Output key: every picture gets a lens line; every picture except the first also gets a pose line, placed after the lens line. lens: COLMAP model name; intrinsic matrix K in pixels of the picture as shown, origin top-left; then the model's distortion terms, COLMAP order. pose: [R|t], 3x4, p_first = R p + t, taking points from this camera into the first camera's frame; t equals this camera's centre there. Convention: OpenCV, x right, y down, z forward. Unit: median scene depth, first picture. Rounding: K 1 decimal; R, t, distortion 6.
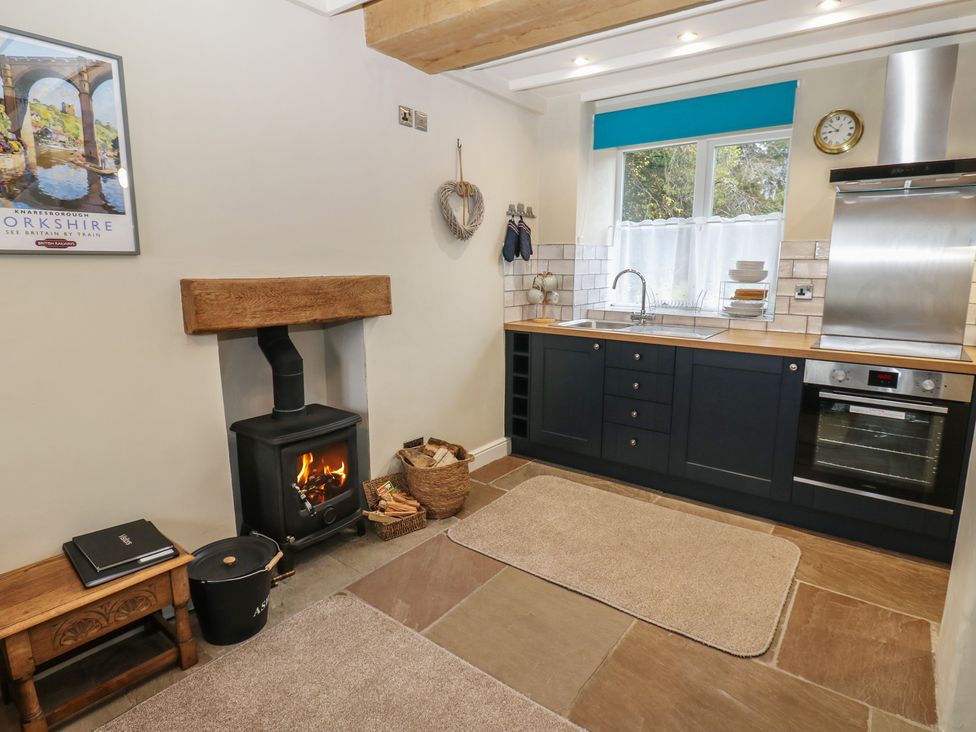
lens RADIAL K [[531.0, 0, 498.7], [0, 531.0, 351.7], [0, 0, 1]] dist [0.002995, -0.014653]
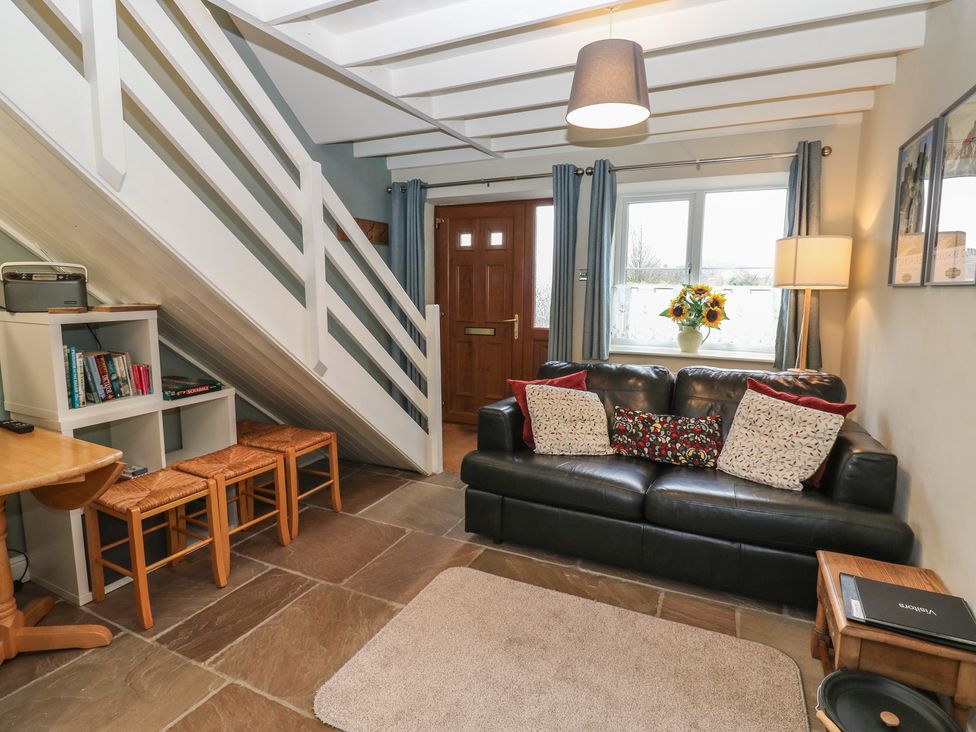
lens RADIAL K [[516.9, 0, 499.2], [0, 516.9, 354.8], [0, 0, 1]] dist [0.000895, -0.013984]
pose [[-0.981484, 0.010542, -0.191255, 0.072477], [-0.045255, 0.957454, 0.285014, -0.145520], [0.186122, 0.288392, -0.939249, 0.886438]]
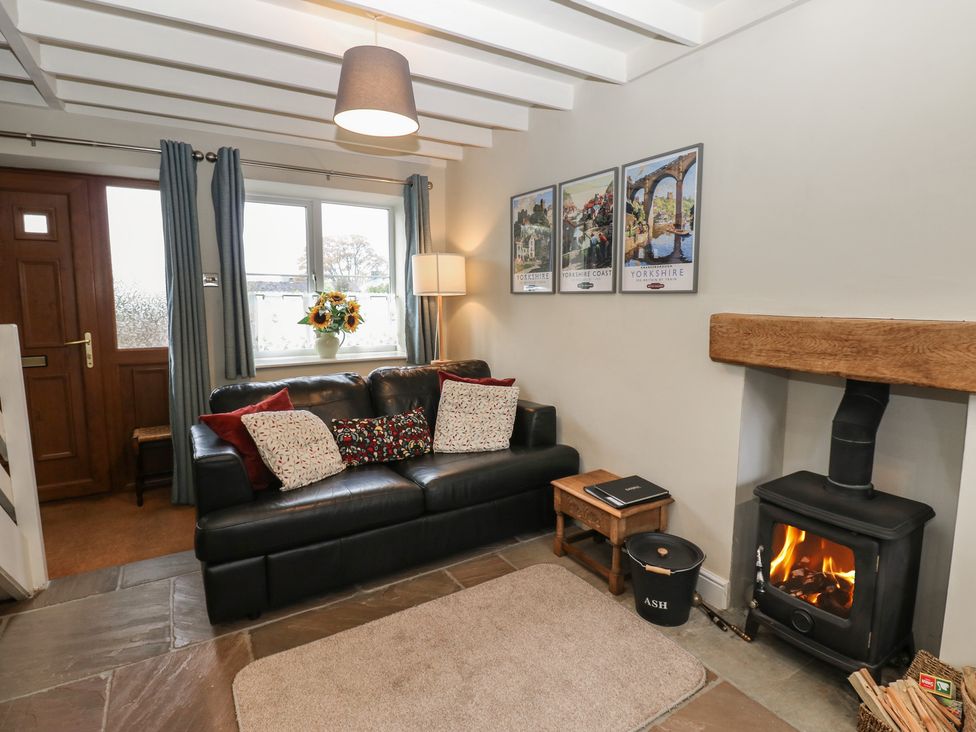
lens RADIAL K [[516.9, 0, 499.2], [0, 516.9, 354.8], [0, 0, 1]] dist [0.000895, -0.013984]
pose [[-0.364364, 0.098540, -0.926029, 0.403654], [-0.158731, 0.973263, 0.166022, -0.101836], [0.917629, 0.207482, -0.338981, 0.615128]]
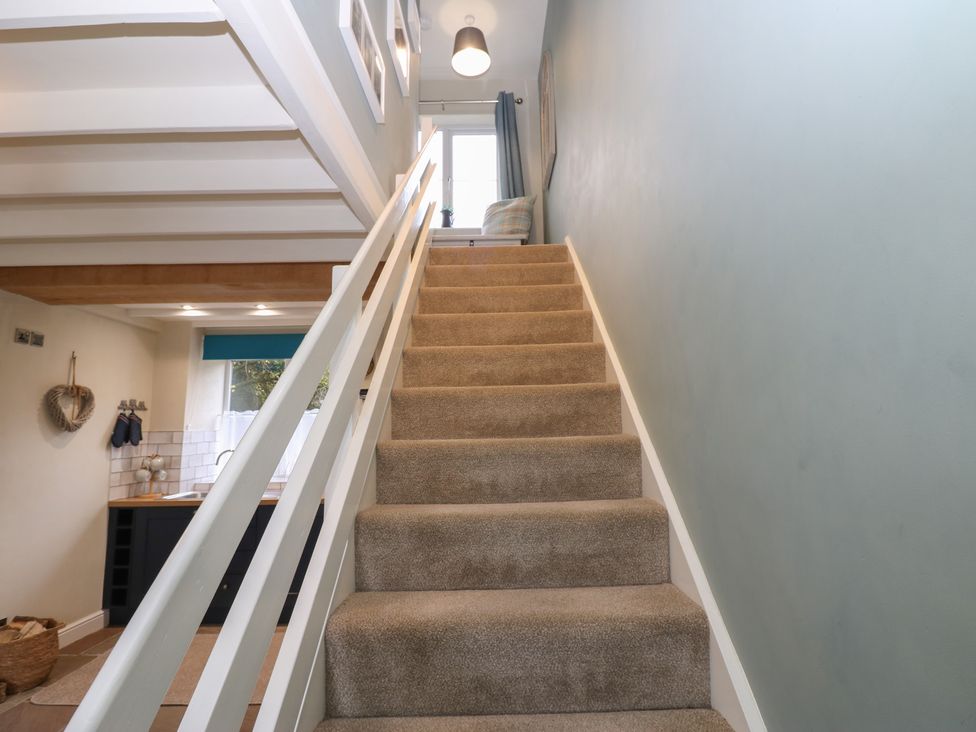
lens RADIAL K [[503.4, 0, 488.3], [0, 503.4, 358.4], [0, 0, 1]] dist [0.000102, -0.011388]
pose [[0.807908, 0.063423, 0.585885, 0.023358], [0.116991, 0.957142, -0.264937, 0.040755], [-0.577579, 0.282588, 0.765864, -0.470469]]
